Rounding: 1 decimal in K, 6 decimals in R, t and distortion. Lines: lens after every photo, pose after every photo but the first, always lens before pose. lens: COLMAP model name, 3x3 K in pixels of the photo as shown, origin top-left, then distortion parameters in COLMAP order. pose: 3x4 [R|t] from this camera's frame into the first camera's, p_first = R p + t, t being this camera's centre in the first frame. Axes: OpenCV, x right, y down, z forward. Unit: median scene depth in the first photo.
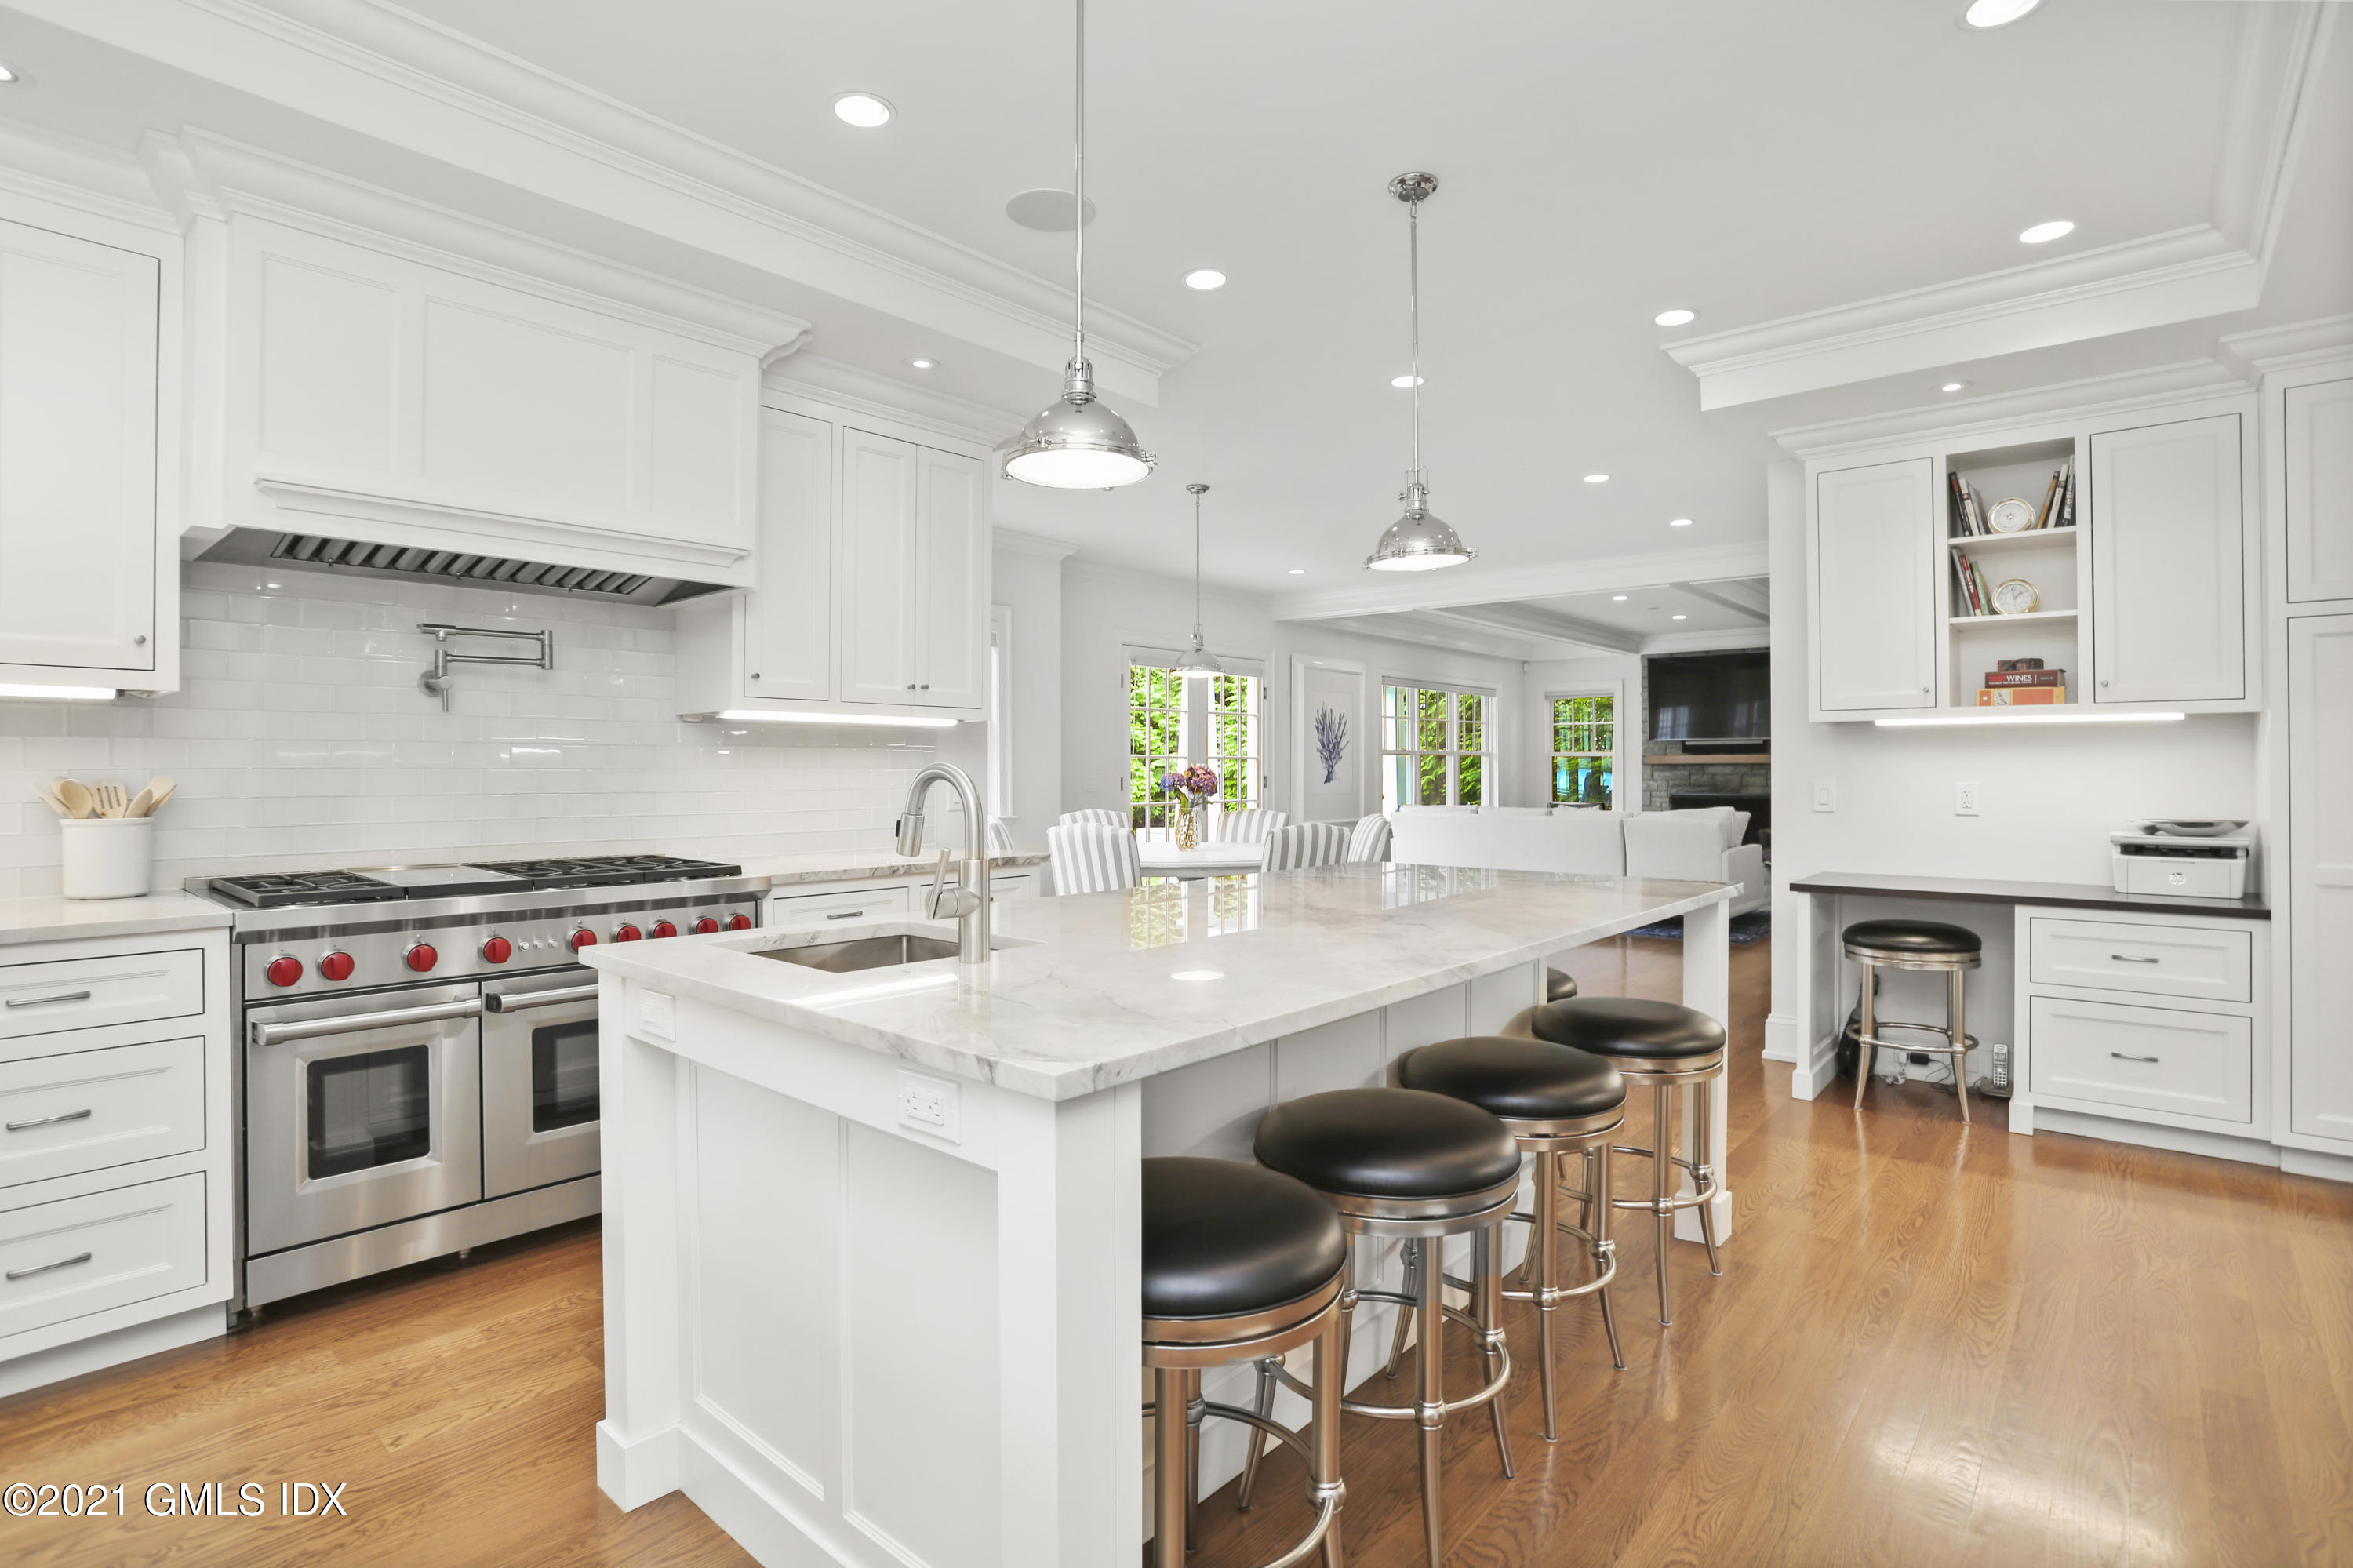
lens RADIAL K [[1184.3, 0, 1178.8], [0, 1184.3, 764.0], [0, 0, 1]] dist [-0.064362, 0.027185]
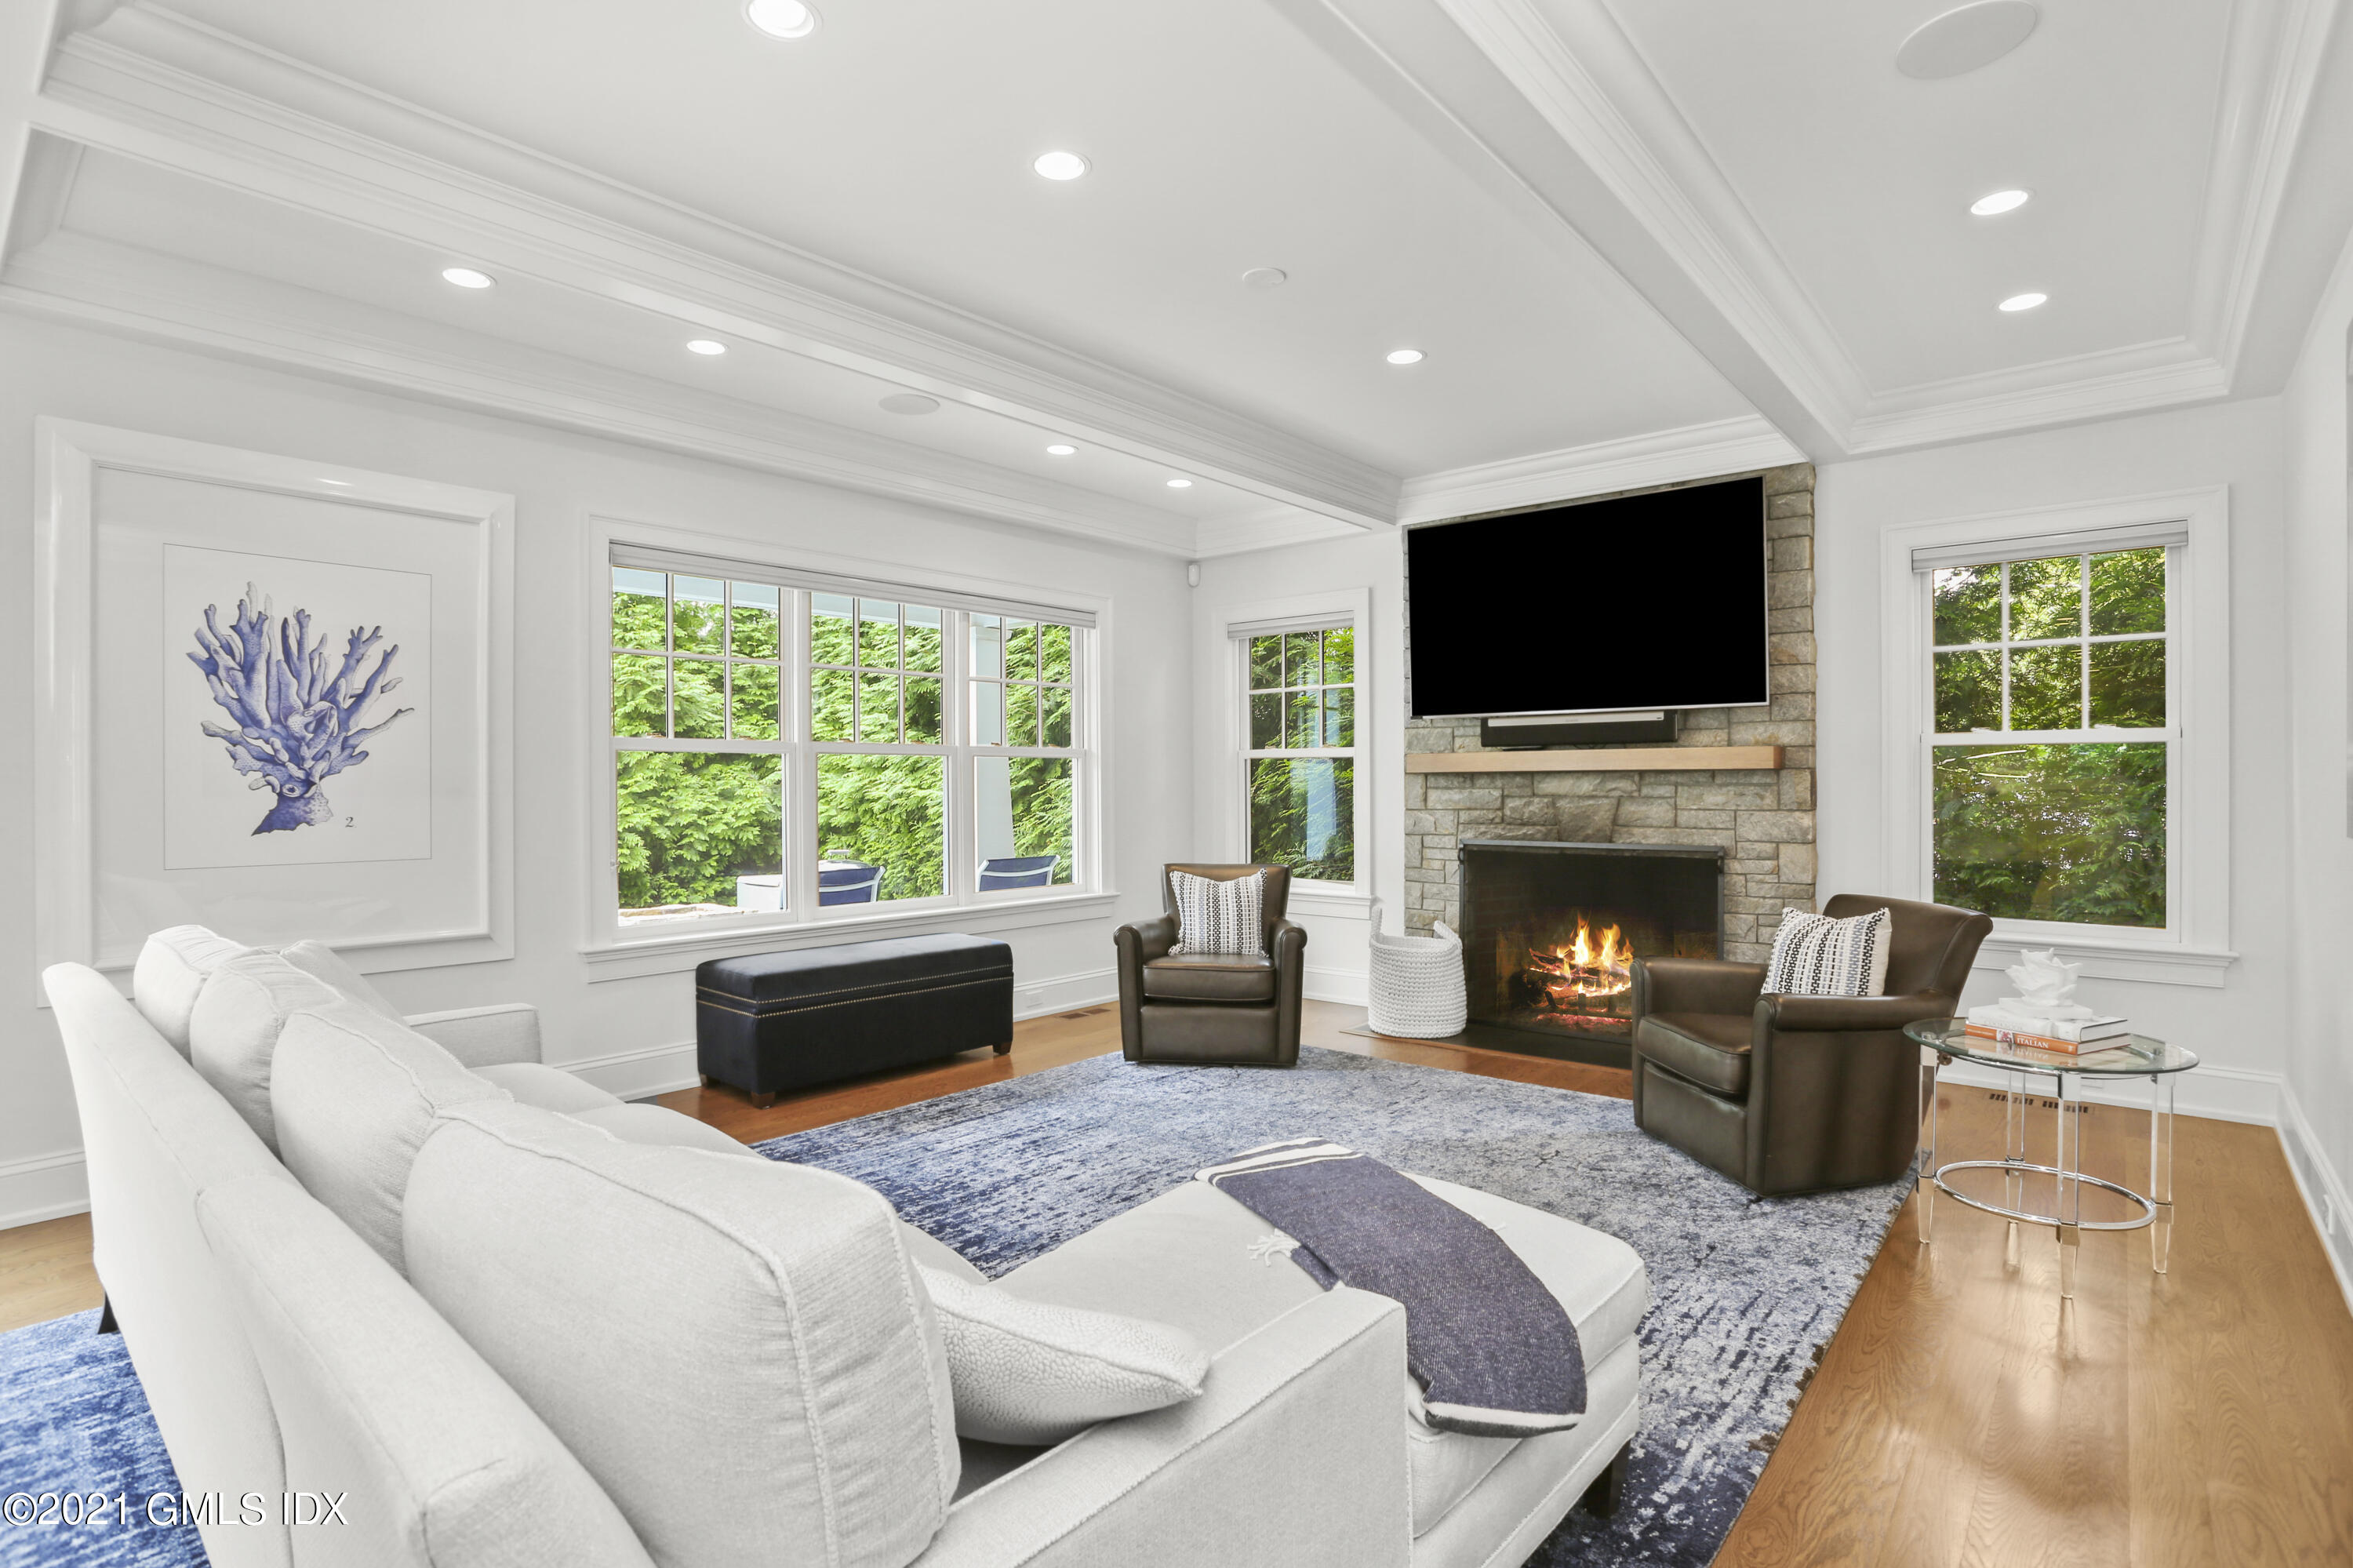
lens RADIAL K [[1152.9, 0, 1175.1], [0, 1152.9, 781.1], [0, 0, 1]] dist [-0.072174, 0.030523]
pose [[0.999985, -0.003454, -0.004313, 0.374459], [0.003468, 0.999989, 0.003205, 0.001577], [0.004302, -0.003220, 0.999986, 0.681931]]
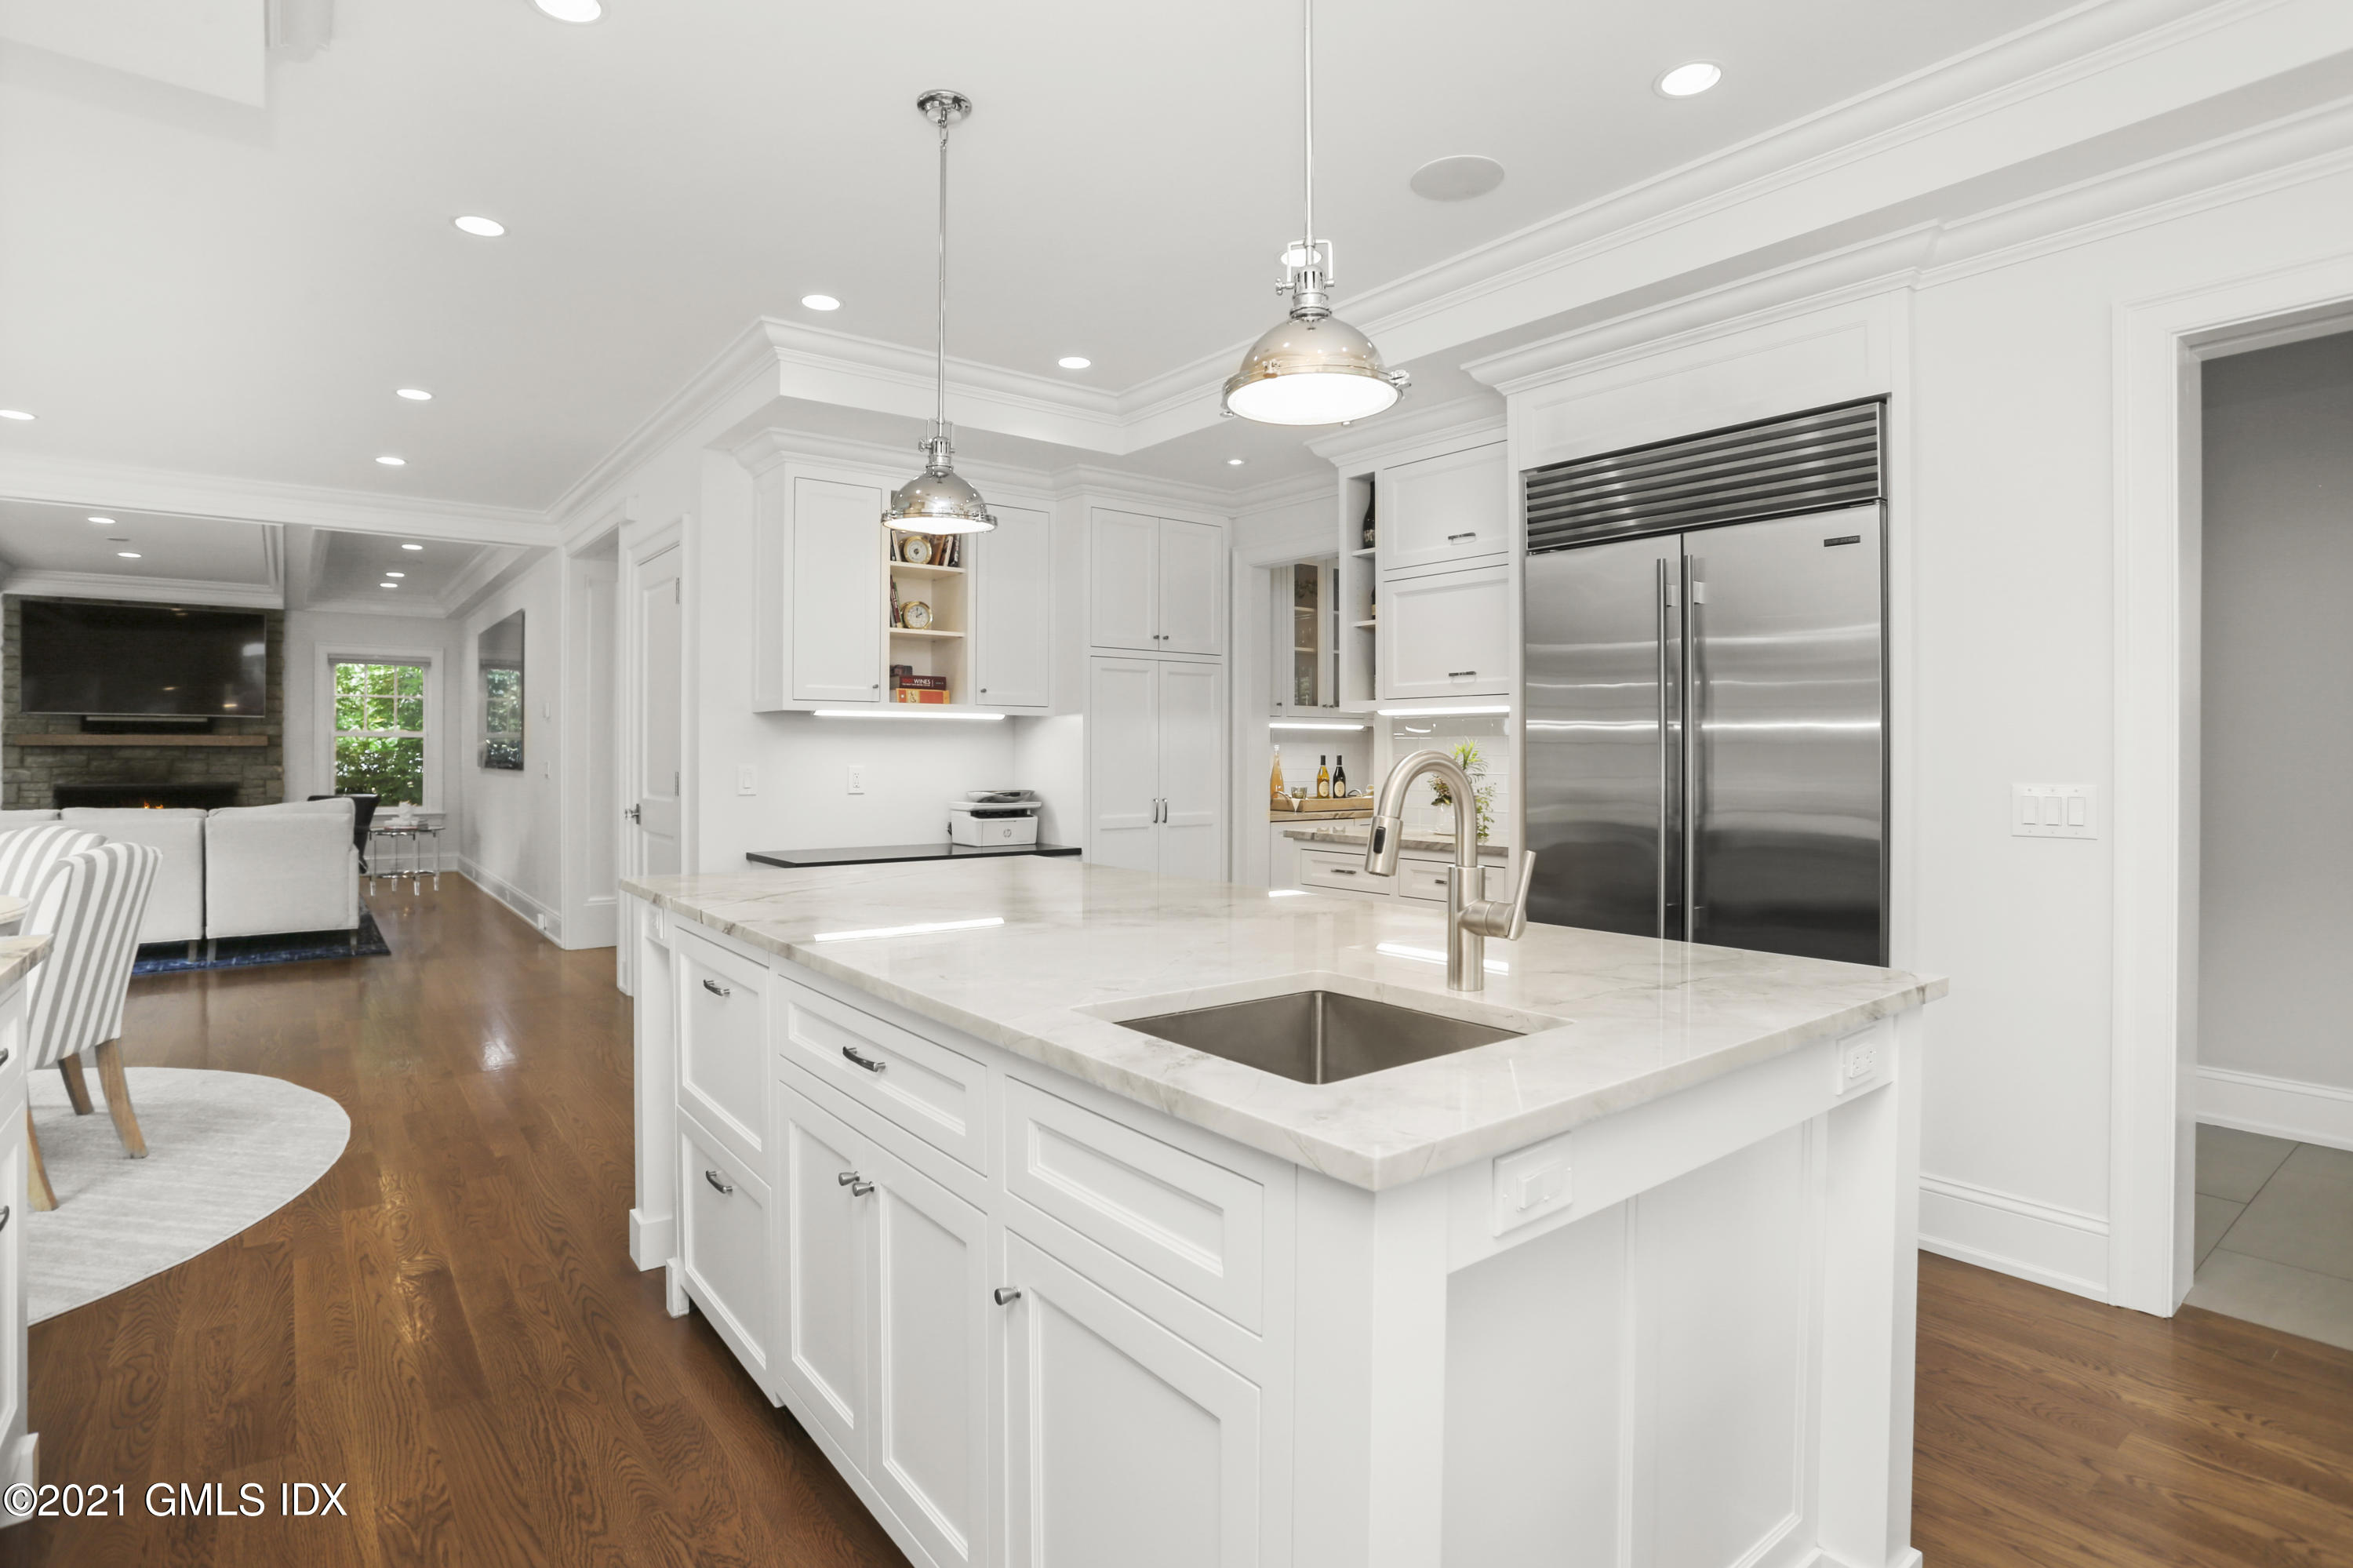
lens RADIAL K [[1184.3, 0, 1178.8], [0, 1184.3, 764.0], [0, 0, 1]] dist [-0.064362, 0.027185]
pose [[0.203584, -0.006990, 0.979032, -0.176736], [-0.006560, 0.999942, 0.008503, 0.000804], [-0.979035, -0.008154, 0.203527, 0.175320]]
